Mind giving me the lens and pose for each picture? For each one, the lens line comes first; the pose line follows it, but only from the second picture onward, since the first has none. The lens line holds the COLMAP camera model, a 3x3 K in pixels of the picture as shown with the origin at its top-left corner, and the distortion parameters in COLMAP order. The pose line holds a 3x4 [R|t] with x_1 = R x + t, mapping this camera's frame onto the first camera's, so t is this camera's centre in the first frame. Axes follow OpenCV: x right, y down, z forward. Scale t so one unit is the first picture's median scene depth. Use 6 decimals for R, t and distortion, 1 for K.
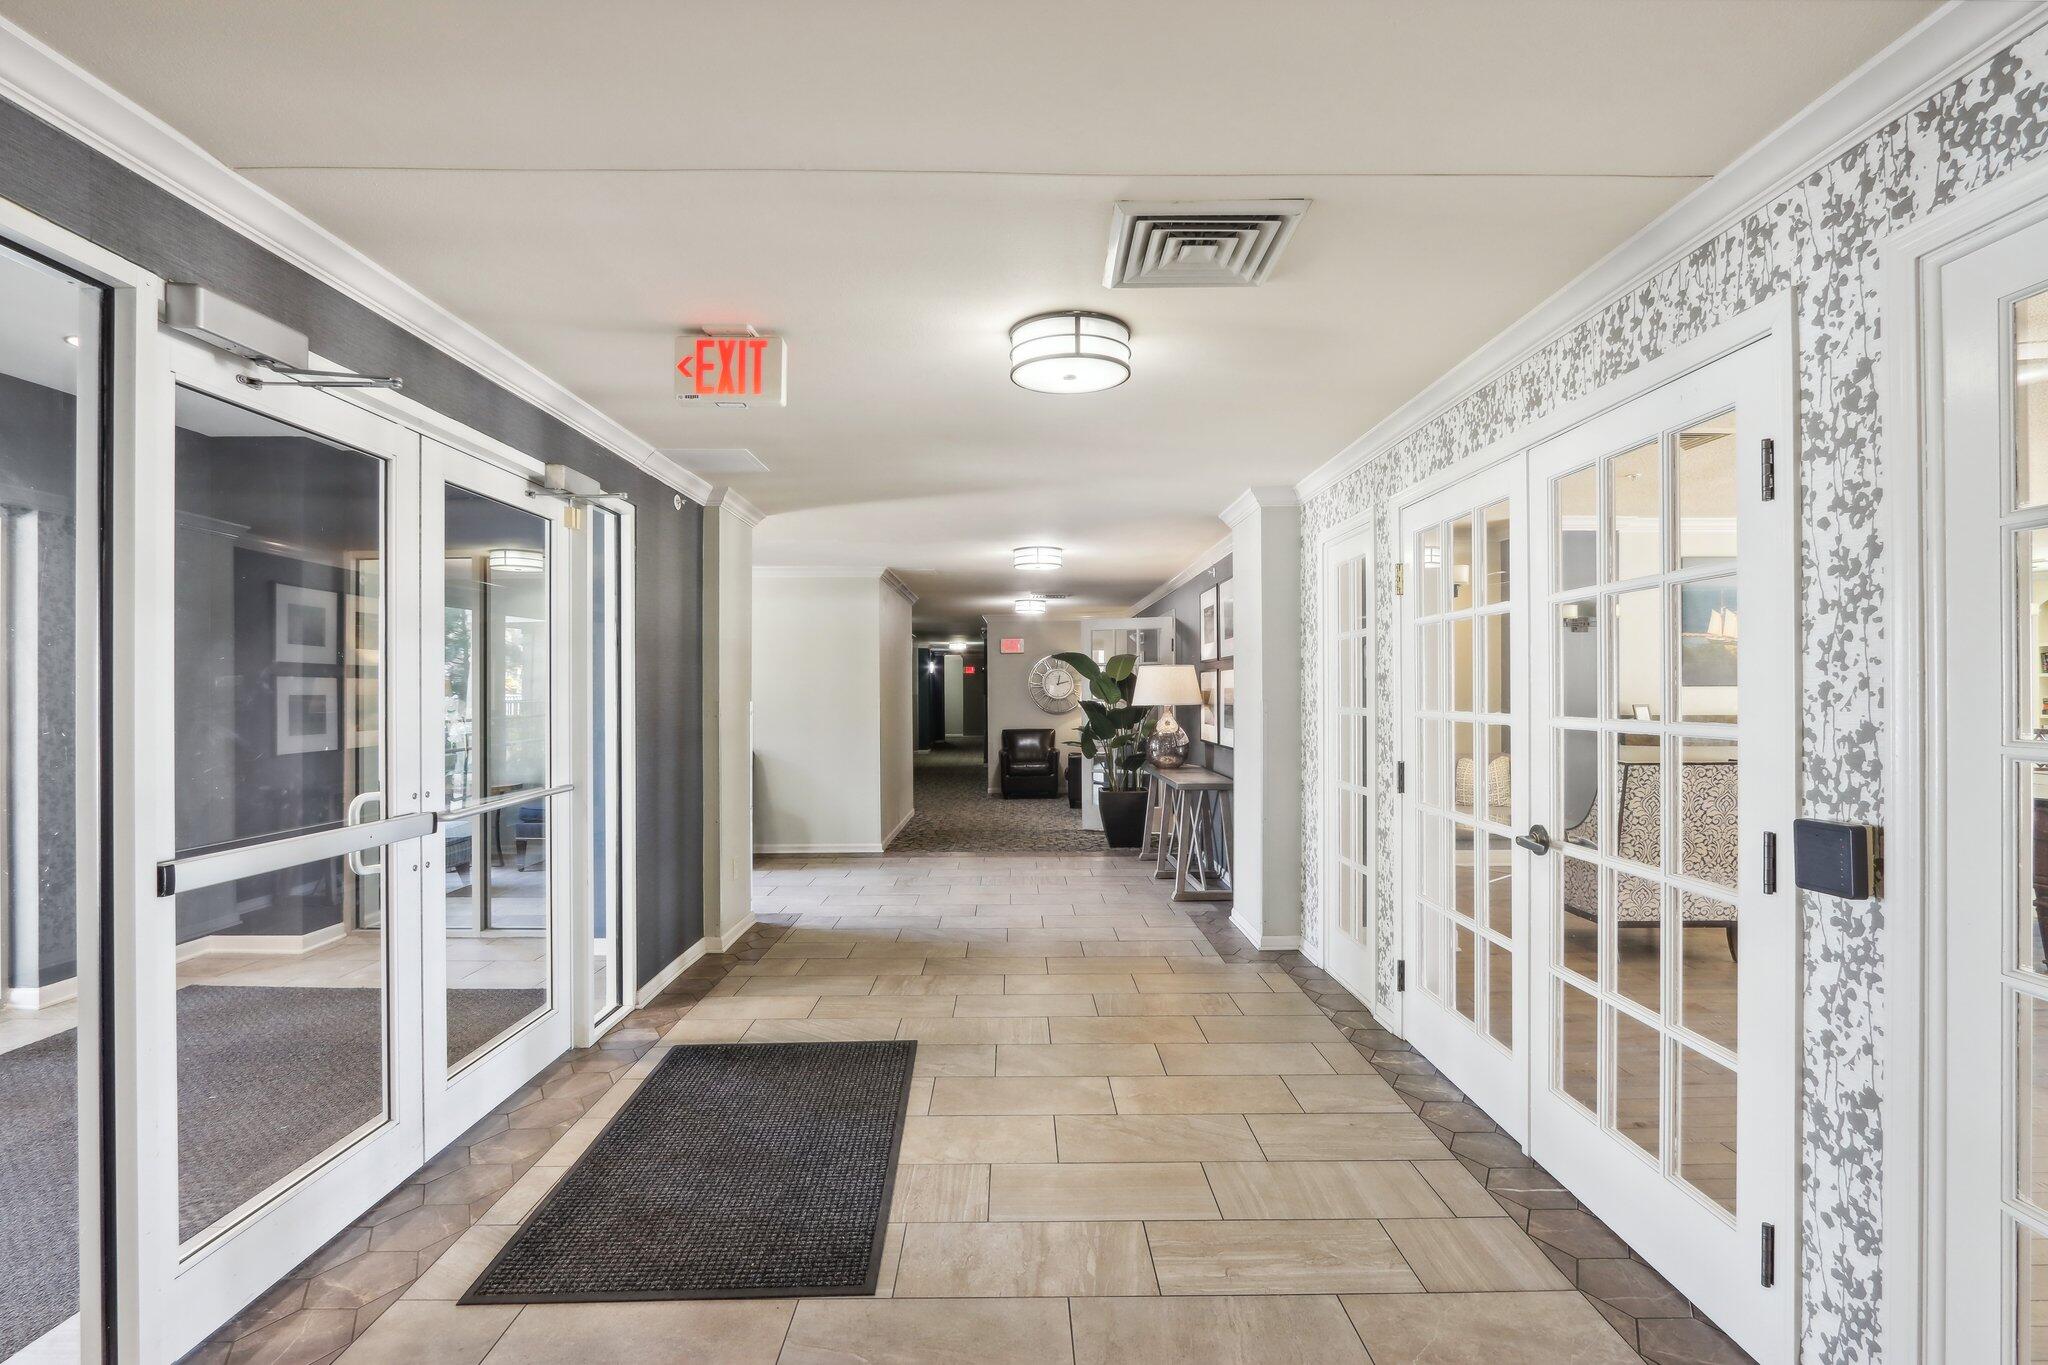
lens RADIAL K [[958.2, 0, 1024.2], [0, 958.2, 689.0], [0, 0, 1]] dist [0.000740, -0.000210]
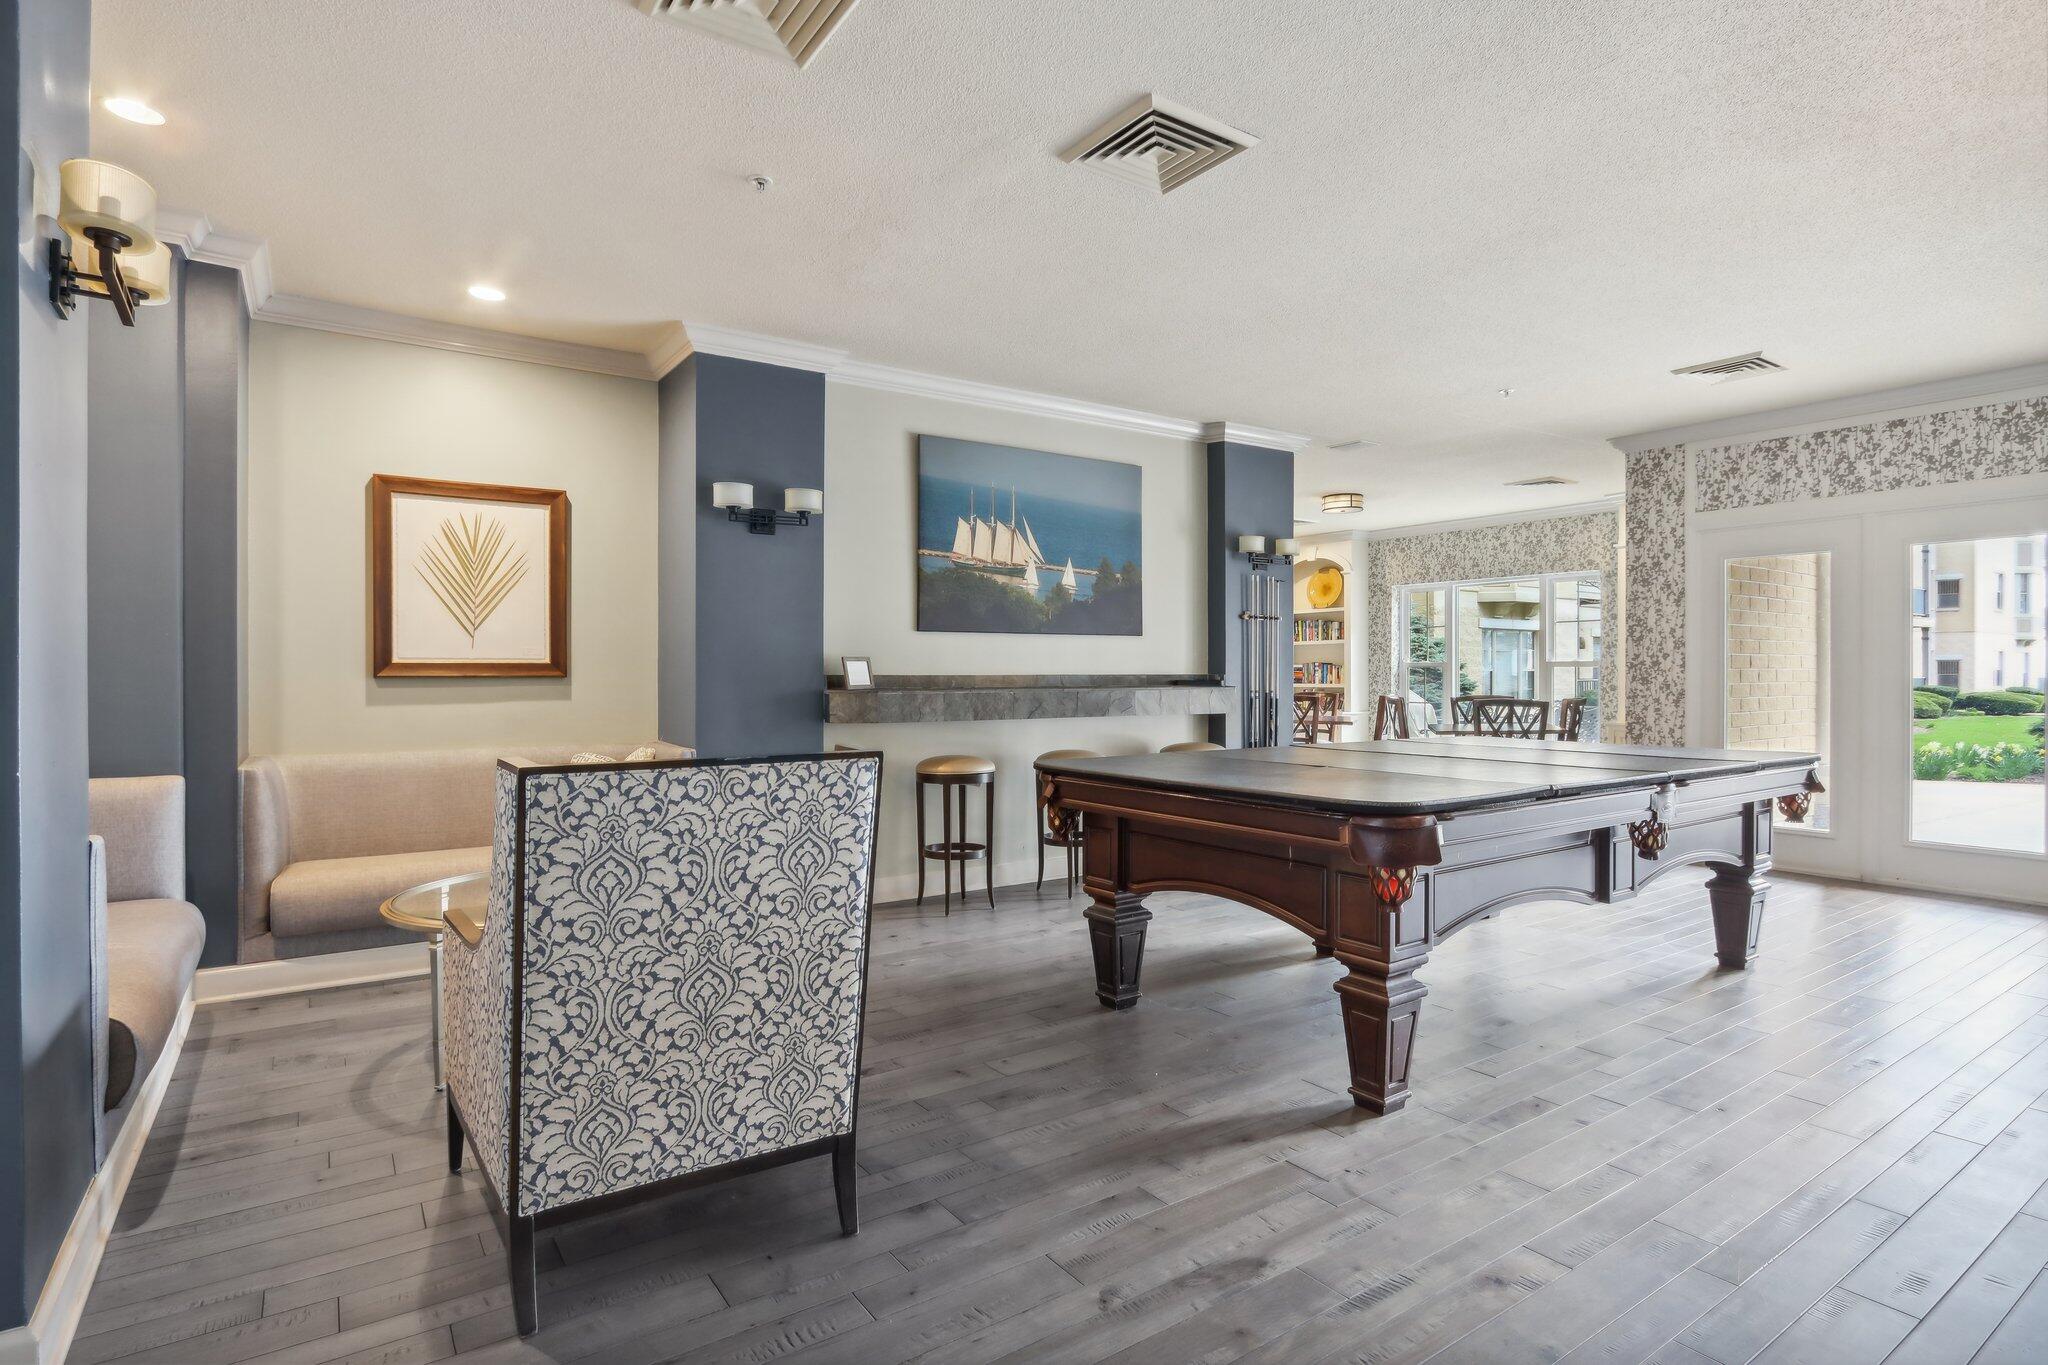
lens RADIAL K [[957.8, 0, 1023.4], [0, 957.8, 686.6], [0, 0, 1]] dist [0.000811, 0.000142]
pose [[0.844325, 0.000039, 0.535831, 0.404241], [-0.001367, 0.999997, 0.002082, 0.032365], [-0.535829, -0.002491, 0.844323, 0.420941]]
